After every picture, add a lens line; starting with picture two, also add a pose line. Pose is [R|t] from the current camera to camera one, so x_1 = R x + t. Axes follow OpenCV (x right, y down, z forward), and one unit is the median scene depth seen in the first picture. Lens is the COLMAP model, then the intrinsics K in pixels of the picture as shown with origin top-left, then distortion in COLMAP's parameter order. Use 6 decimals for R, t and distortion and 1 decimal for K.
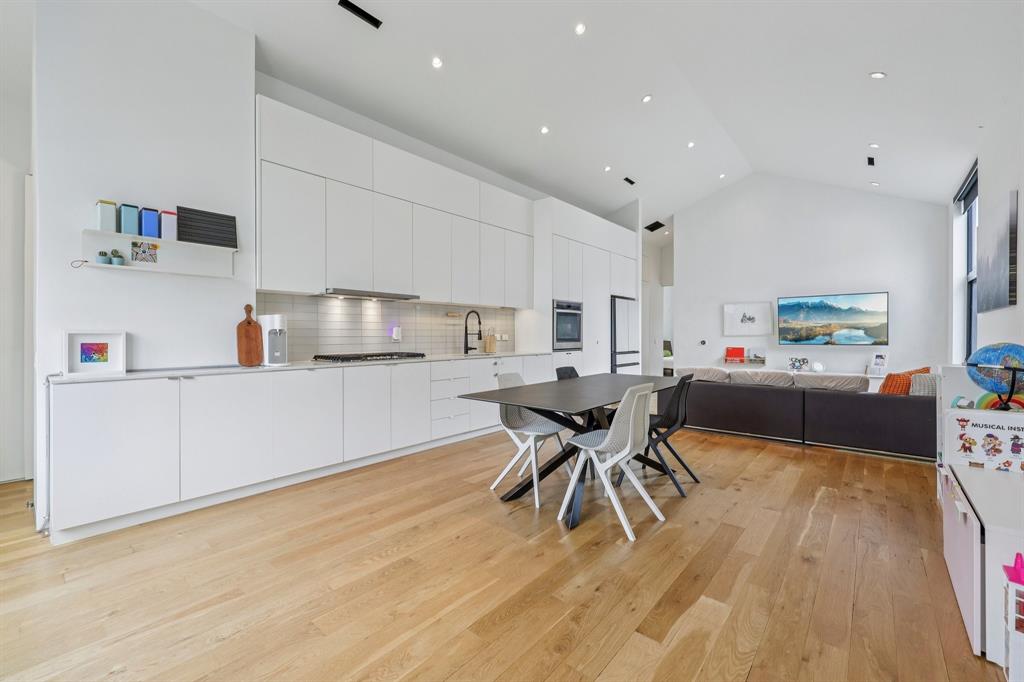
lens RADIAL K [[420.1, 0, 515.0], [0, 420.1, 337.2], [0, 0, 1]] dist [0.001611, 0.000233]
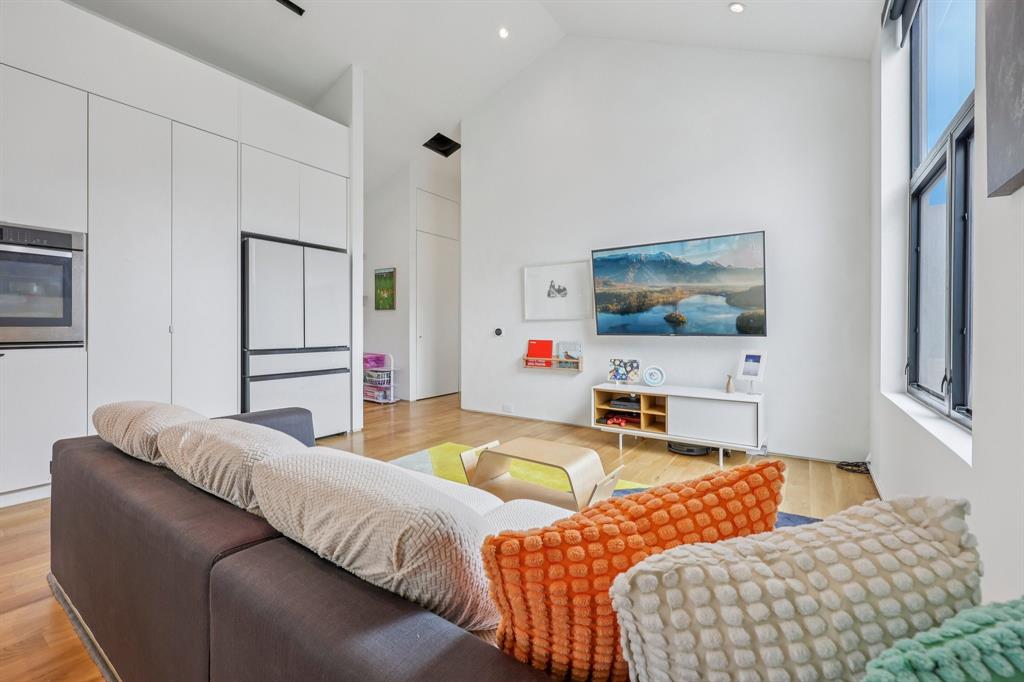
lens RADIAL K [[426.8, 0, 514.8], [0, 426.8, 327.5], [0, 0, 1]] dist [-0.000398, -0.000098]
pose [[0.994102, 0.003765, 0.108380, 0.686456], [-0.003148, 0.999978, -0.005861, 0.016849], [-0.108400, 0.005485, 0.994092, 0.672255]]
